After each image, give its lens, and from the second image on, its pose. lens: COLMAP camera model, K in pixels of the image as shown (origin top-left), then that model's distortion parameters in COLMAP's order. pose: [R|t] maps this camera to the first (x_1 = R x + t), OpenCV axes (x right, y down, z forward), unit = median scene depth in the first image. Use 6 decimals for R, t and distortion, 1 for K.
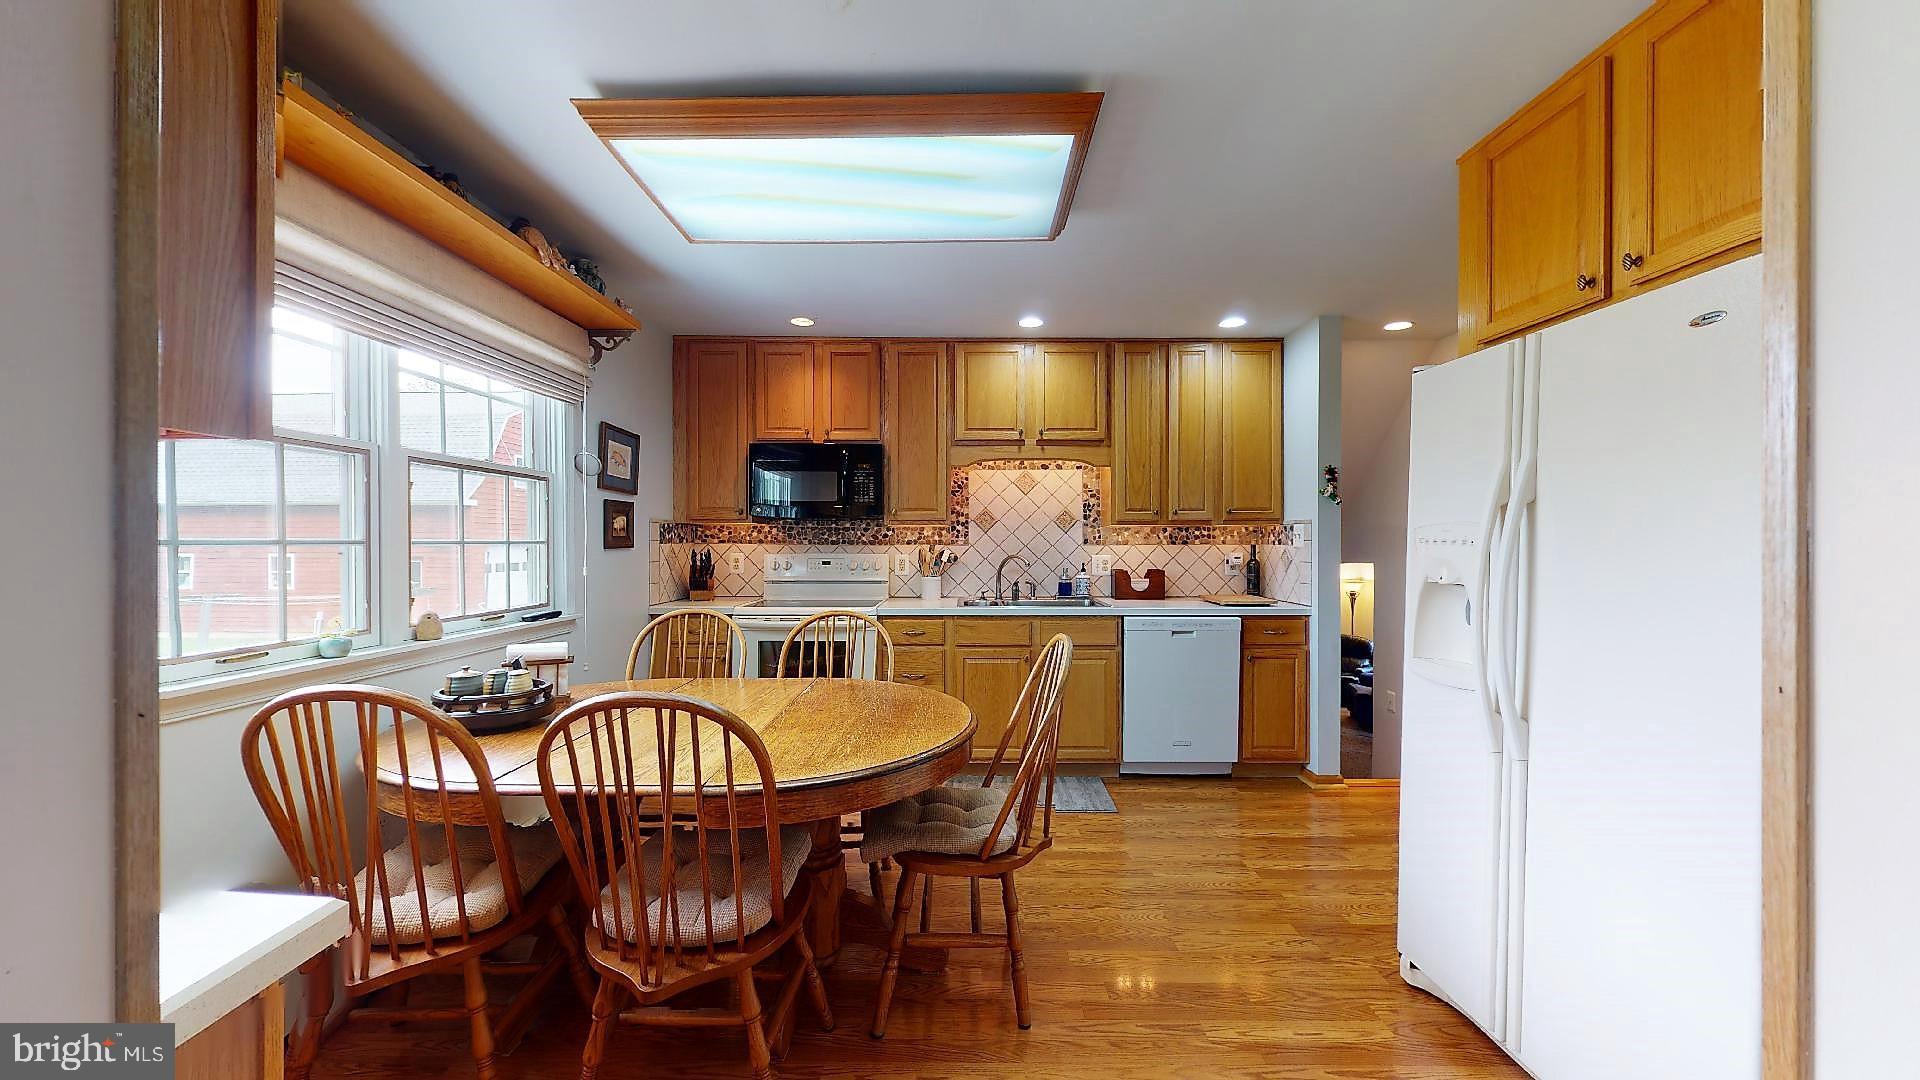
lens RADIAL K [[697.2, 0, 962.3], [0, 697.2, 545.8], [0, 0, 1]] dist [-0.000476, -0.000010]
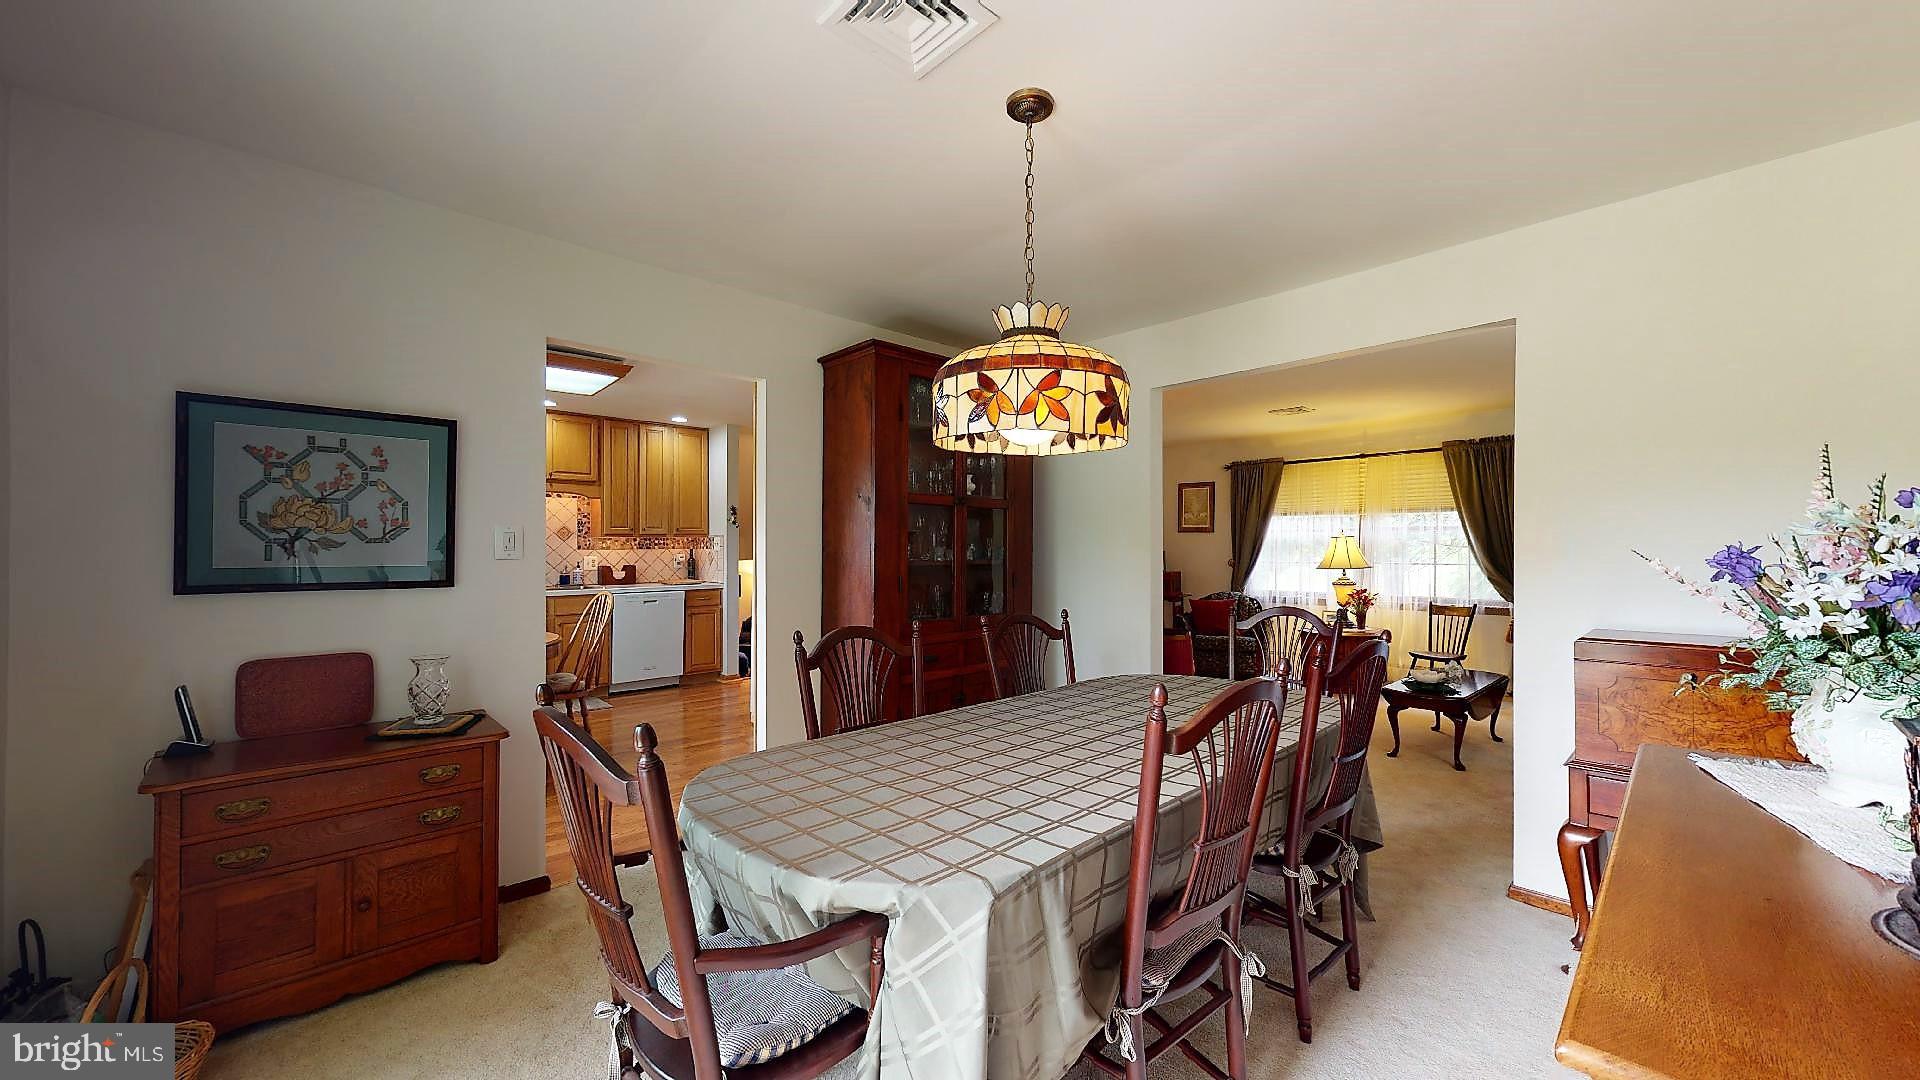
lens RADIAL K [[697.2, 0, 962.3], [0, 697.2, 545.8], [0, 0, 1]] dist [-0.000476, -0.000010]
pose [[0.715105, 0.001590, 0.699015, -0.288485], [0.005125, 0.999959, -0.007518, 0.006255], [-0.698998, 0.008959, 0.715067, -0.654307]]
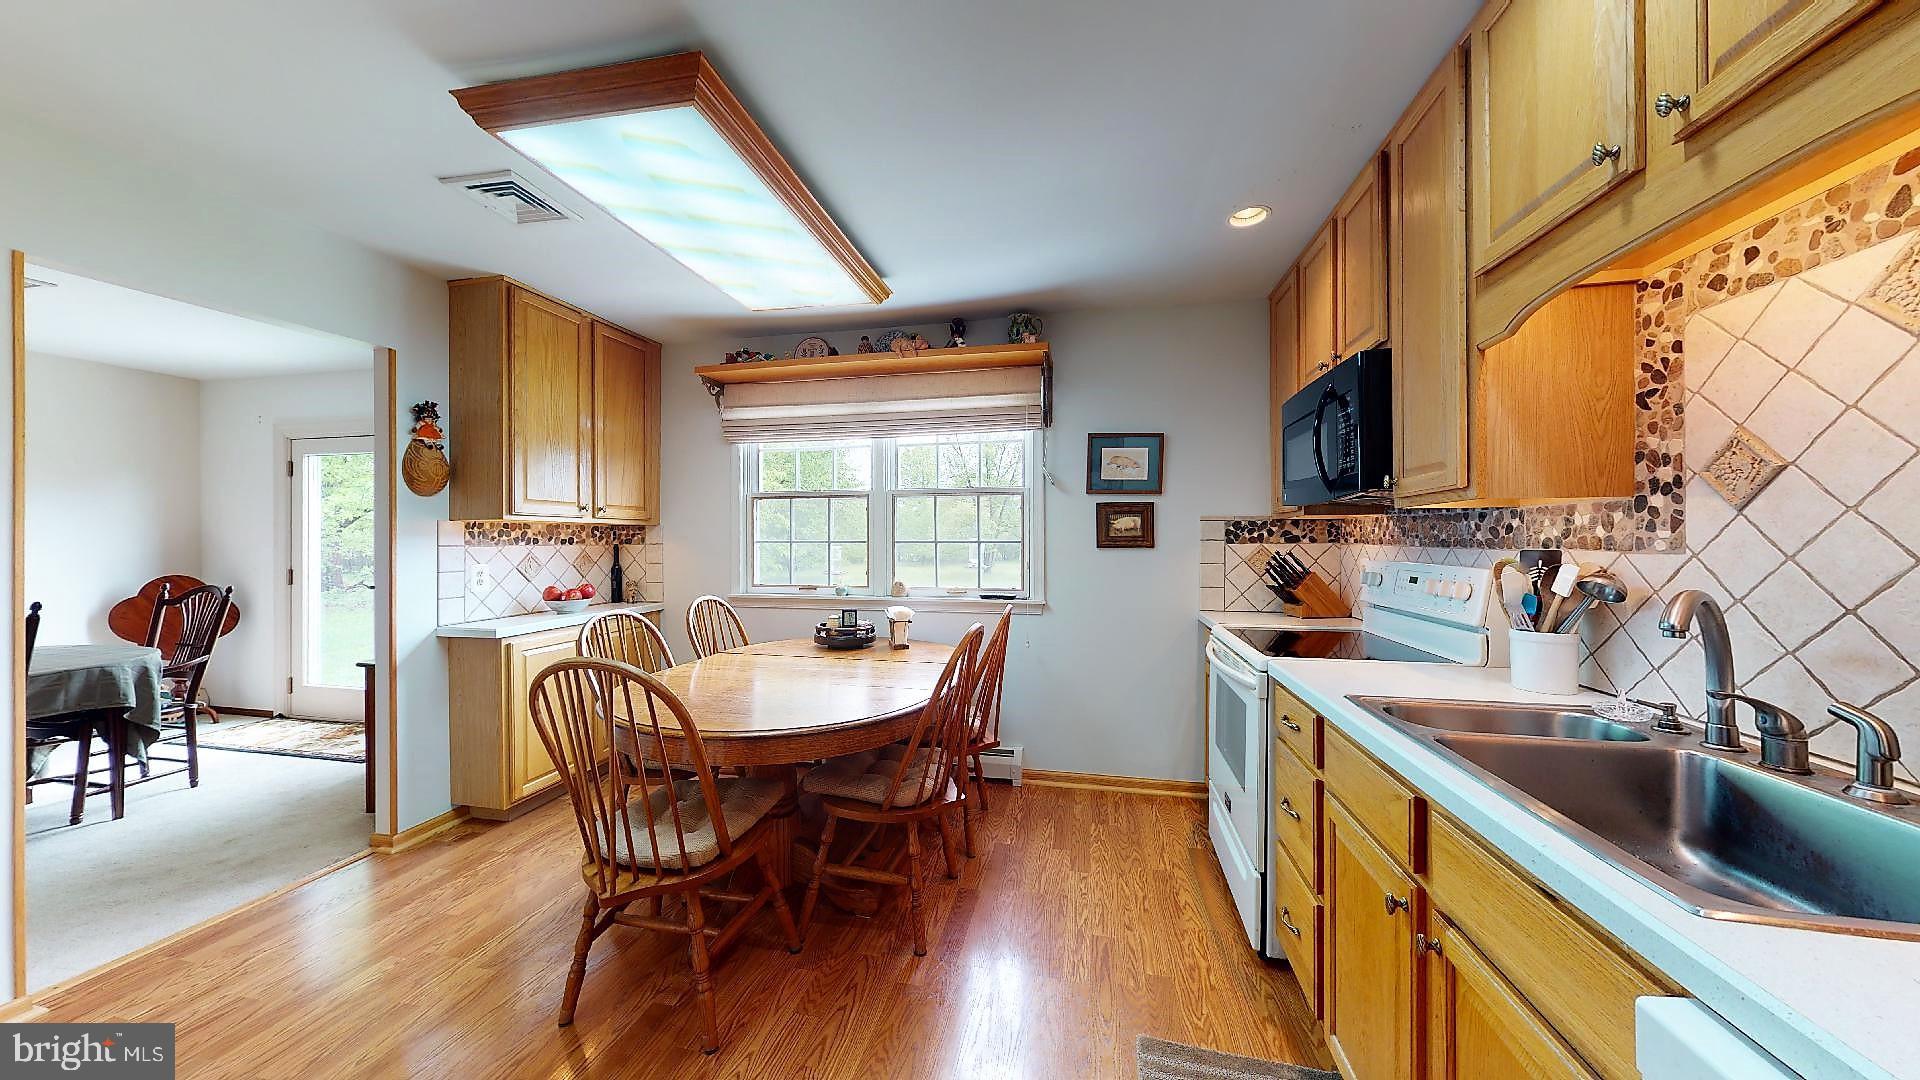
lens RADIAL K [[593.0, 0, 960.0], [0, 593.0, 540.0], [0, 0, 1]] dist [-0.000170, -0.000001]
pose [[-0.201187, -0.000249, -0.979553, 0.363316], [-0.005269, 0.999986, 0.000828, -0.005944], [0.979539, 0.005328, -0.201186, 0.782128]]
